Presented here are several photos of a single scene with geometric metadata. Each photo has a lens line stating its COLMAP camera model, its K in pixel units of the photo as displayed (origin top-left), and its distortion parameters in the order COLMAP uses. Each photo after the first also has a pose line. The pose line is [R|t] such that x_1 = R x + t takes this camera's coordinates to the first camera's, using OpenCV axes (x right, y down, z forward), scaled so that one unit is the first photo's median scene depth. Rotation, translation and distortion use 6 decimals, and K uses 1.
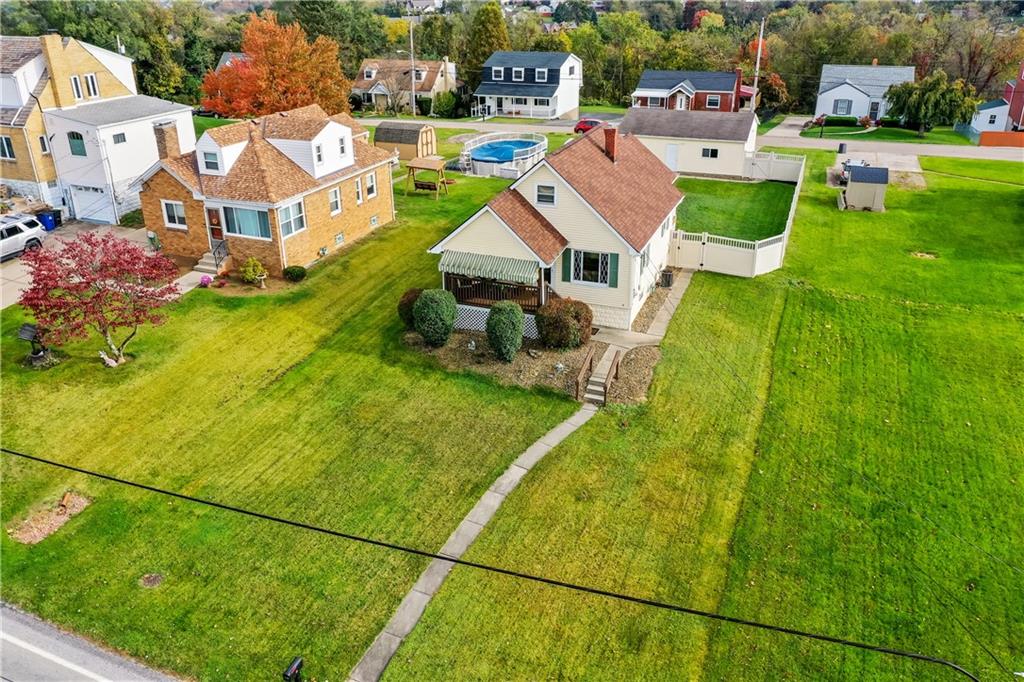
lens RADIAL K [[810.1, 0, 512.0], [0, 810.1, 341.0], [0, 0, 1]] dist [-0.013412, -0.000843]
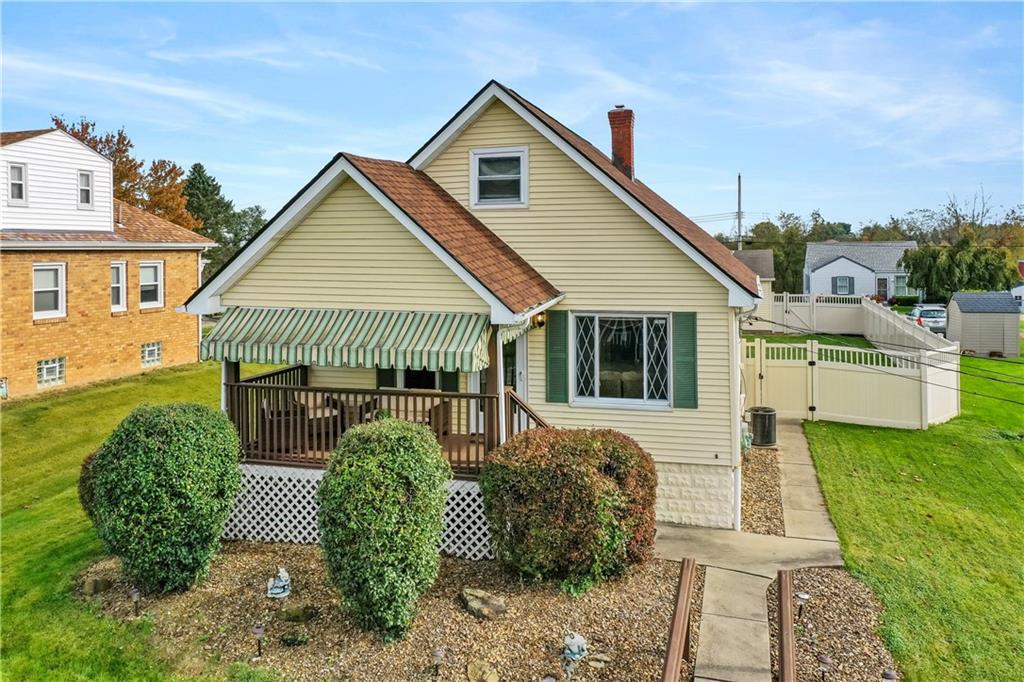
lens RADIAL K [[825.9, 0, 515.3], [0, 825.9, 246.2], [0, 0, 1]] dist [-0.011455, 0.000105]
pose [[0.995287, 0.002996, 0.096925, 0.009523], [0.038547, 0.904937, -0.423797, 0.024847], [-0.088981, 0.425536, 0.900556, 0.633890]]
